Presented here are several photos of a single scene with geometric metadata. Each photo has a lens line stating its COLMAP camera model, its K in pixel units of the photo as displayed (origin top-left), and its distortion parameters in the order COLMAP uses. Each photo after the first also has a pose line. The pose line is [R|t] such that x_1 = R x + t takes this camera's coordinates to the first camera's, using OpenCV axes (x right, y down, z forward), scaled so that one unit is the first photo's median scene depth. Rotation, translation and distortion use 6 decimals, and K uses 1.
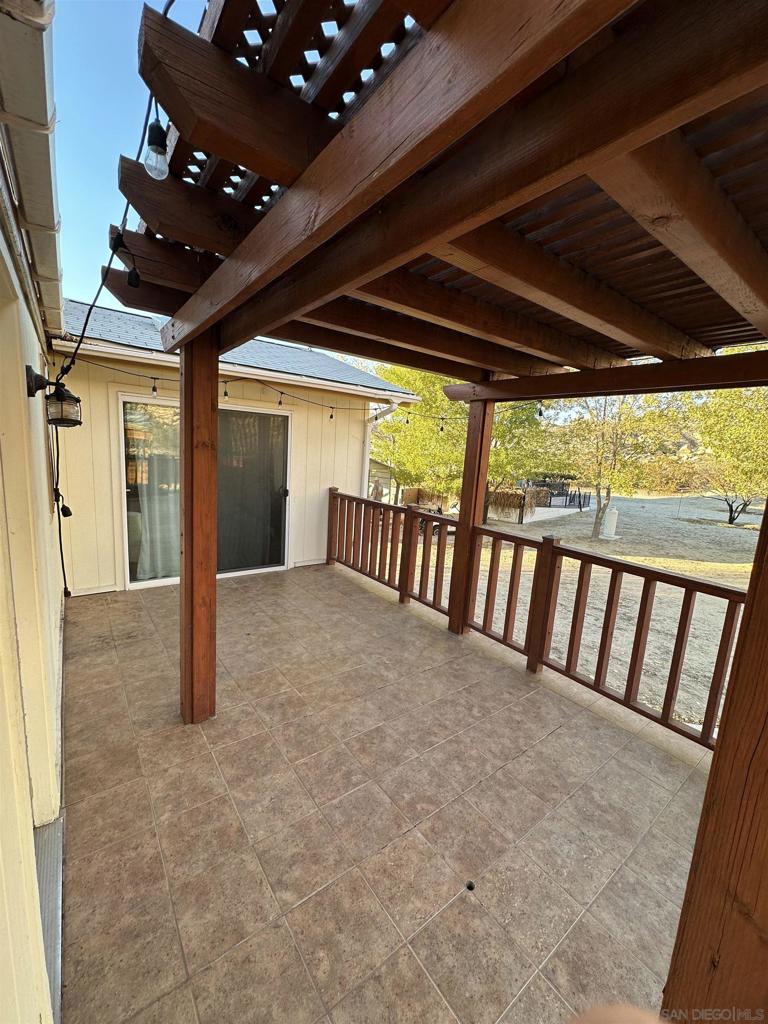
lens RADIAL K [[409.3, 0, 383.5], [0, 409.3, 514.2], [0, 0, 1]] dist [0.007477, -0.000027]
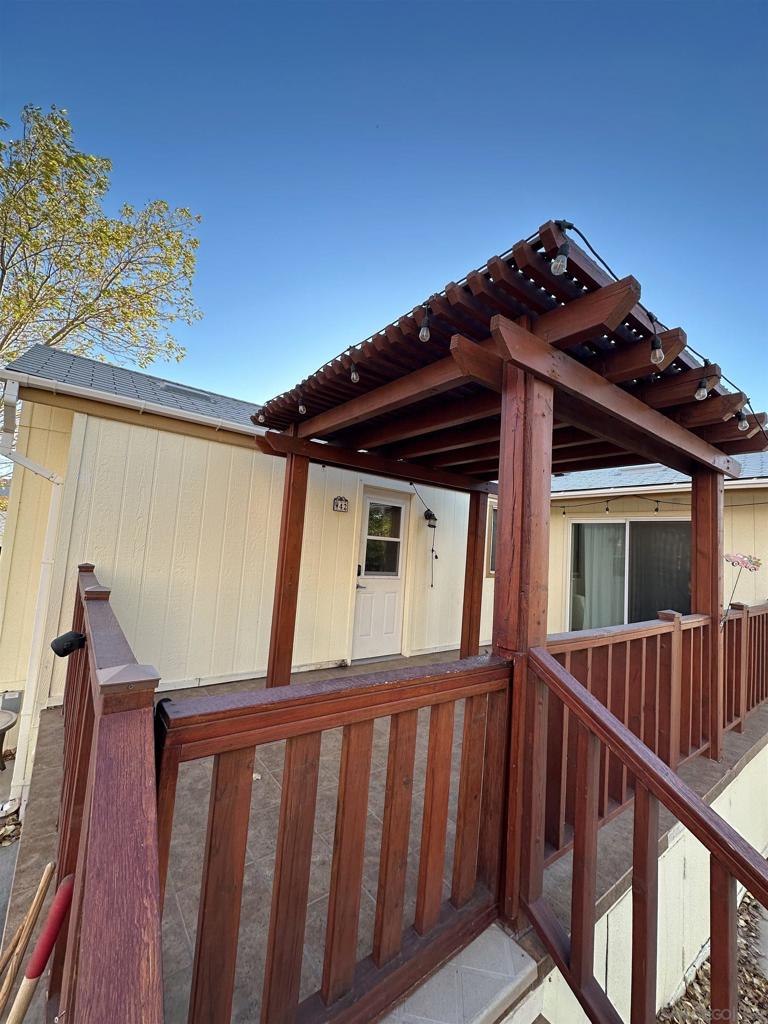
lens RADIAL K [[409.3, 0, 383.5], [0, 409.3, 514.2], [0, 0, 1]] dist [0.007477, -0.000027]
pose [[0.011877, -0.136654, -0.990548, 0.981938], [-0.226622, 0.964473, -0.135774, 0.082431], [0.973910, 0.226092, -0.019514, 0.290339]]
